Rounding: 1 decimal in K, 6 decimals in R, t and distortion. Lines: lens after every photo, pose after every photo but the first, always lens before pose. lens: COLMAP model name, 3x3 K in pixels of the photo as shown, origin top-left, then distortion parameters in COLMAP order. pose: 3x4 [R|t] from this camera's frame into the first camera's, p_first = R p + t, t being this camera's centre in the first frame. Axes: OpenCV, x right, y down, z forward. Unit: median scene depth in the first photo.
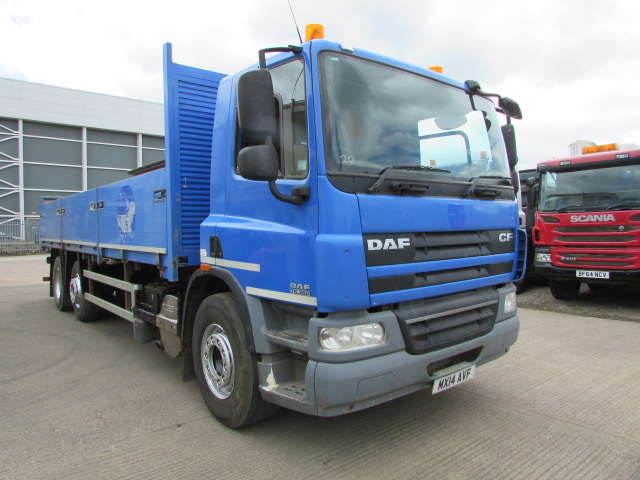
lens RADIAL K [[458.0, 0, 310.6], [0, 458.0, 235.0], [0, 0, 1]] dist [-0.042279, 0.023668]
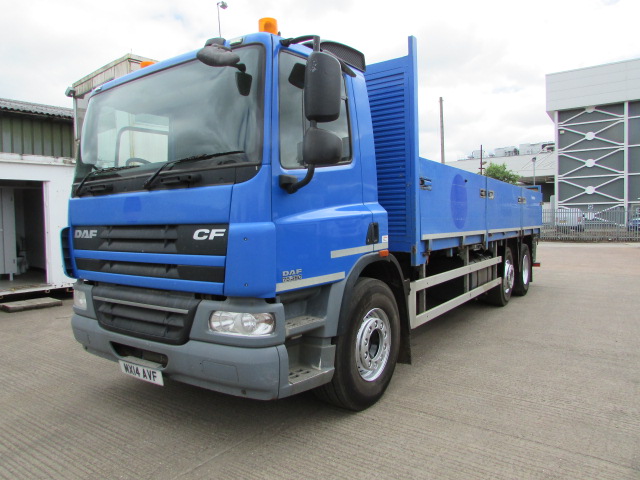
lens RADIAL K [[458.0, 0, 308.1], [0, 458.0, 234.4], [0, 0, 1]] dist [-0.042279, 0.023668]
pose [[0.271684, 0.037222, -0.961667, 1.287657], [-0.009372, 0.999307, 0.036031, -0.025692], [0.962341, -0.000776, 0.271844, 1.017439]]
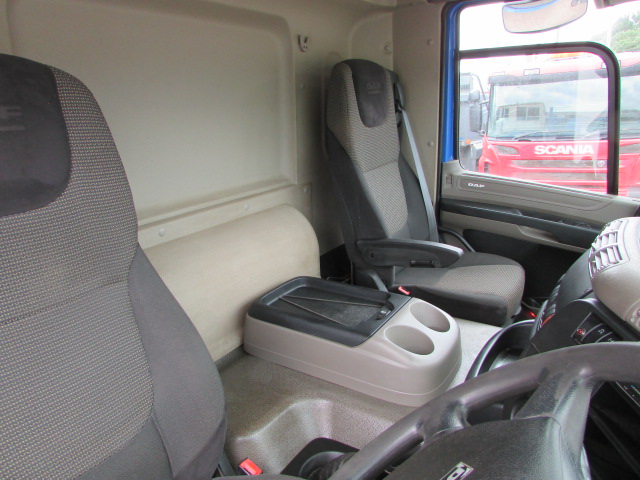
lens RADIAL K [[458.0, 0, 318.0], [0, 458.0, 240.2], [0, 0, 1]] dist [-0.042279, 0.023668]
pose [[0.949960, -0.116383, 0.289882, -0.028782], [0.042308, 0.967387, 0.249746, -0.217876], [-0.309494, -0.224984, 0.923902, 0.860434]]
